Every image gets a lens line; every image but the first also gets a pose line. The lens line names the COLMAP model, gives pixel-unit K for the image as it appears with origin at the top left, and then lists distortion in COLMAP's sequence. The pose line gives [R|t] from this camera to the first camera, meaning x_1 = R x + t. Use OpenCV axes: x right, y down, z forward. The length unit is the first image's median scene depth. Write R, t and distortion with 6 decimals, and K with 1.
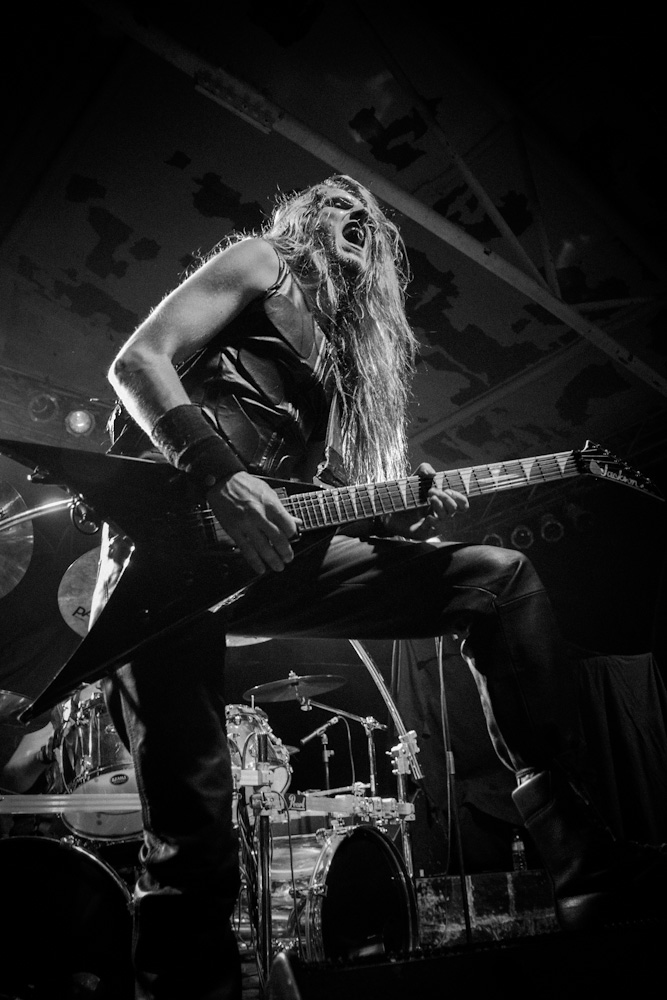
lens RADIAL K [[795.1, 0, 333.5], [0, 795.1, 500.0], [0, 0, 1]] dist [-0.064664, 0.014749]
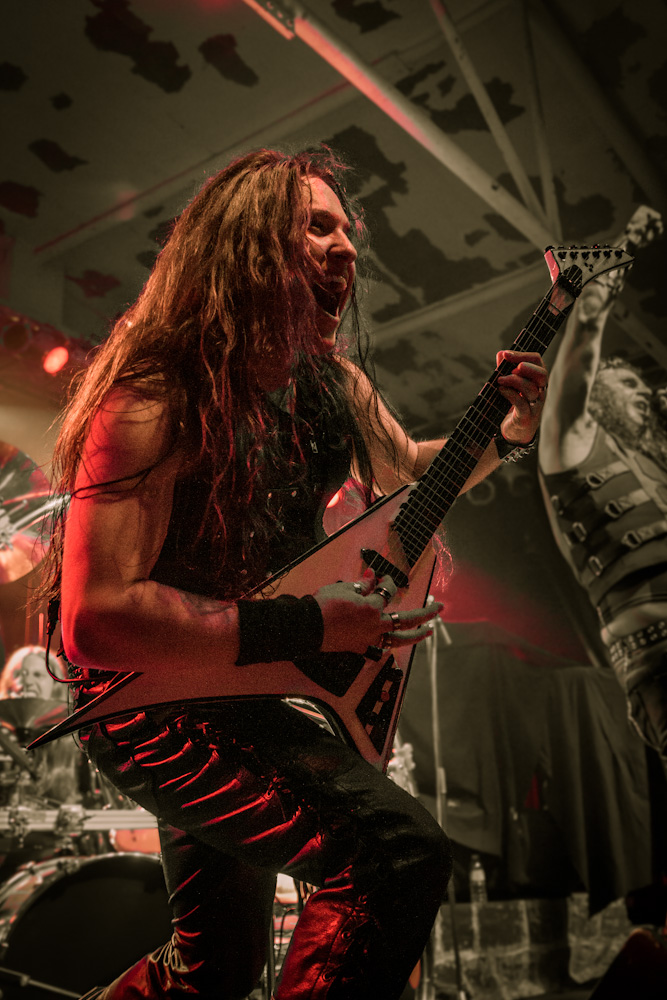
lens RADIAL K [[1058.6, 0, 333.0], [0, 1058.6, 474.2], [0, 0, 1]] dist [0.025030, 0.024706]
pose [[0.983116, 0.080551, 0.164301, -0.078306], [-0.089689, 0.994765, 0.048971, -0.026586], [-0.159496, -0.062881, 0.985194, -0.065928]]
